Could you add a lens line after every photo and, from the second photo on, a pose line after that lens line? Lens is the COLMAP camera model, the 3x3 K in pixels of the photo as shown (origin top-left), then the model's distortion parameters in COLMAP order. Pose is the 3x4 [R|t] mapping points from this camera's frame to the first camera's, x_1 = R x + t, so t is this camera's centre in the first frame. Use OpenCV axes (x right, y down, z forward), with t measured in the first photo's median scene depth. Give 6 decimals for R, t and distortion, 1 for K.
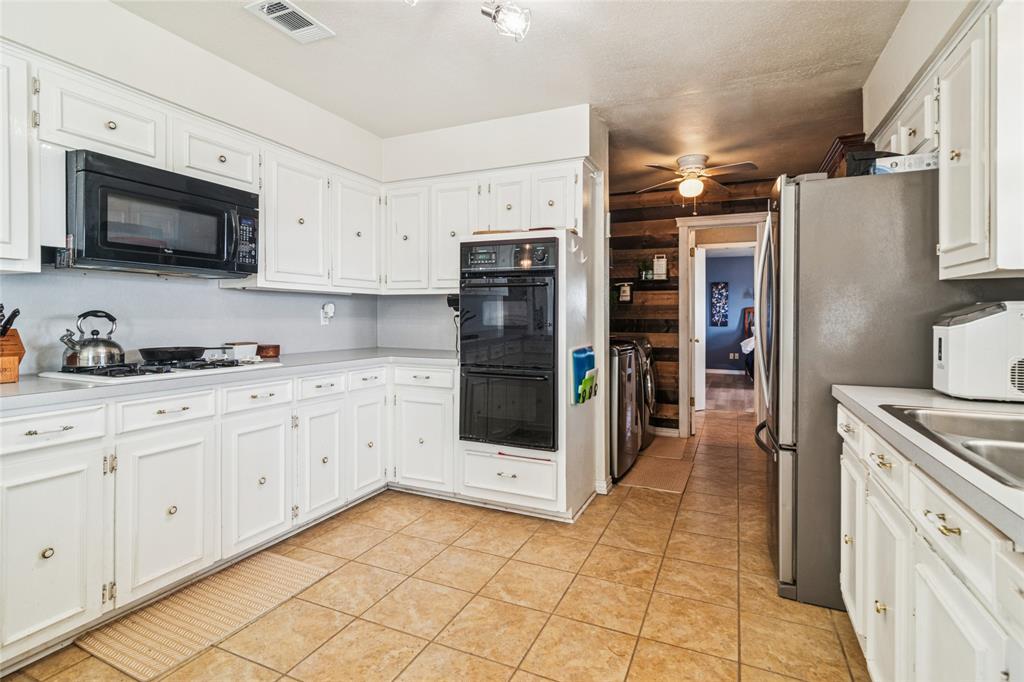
lens RADIAL K [[497.0, 0, 516.0], [0, 497.0, 321.2], [0, 0, 1]] dist [-0.010365, 0.001081]
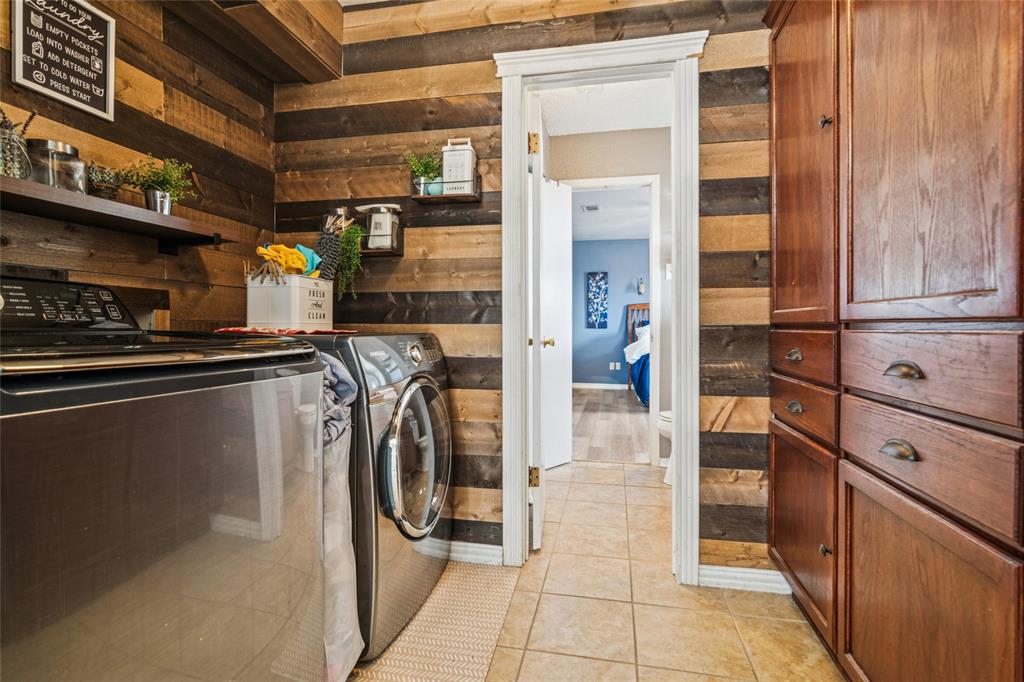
lens RADIAL K [[497.0, 0, 516.0], [0, 497.0, 321.2], [0, 0, 1]] dist [-0.010365, 0.001081]
pose [[0.975349, 0.005829, 0.220592, 0.242165], [-0.001785, 0.999827, -0.018528, 0.029967], [-0.220661, 0.017678, 0.975190, 0.570426]]
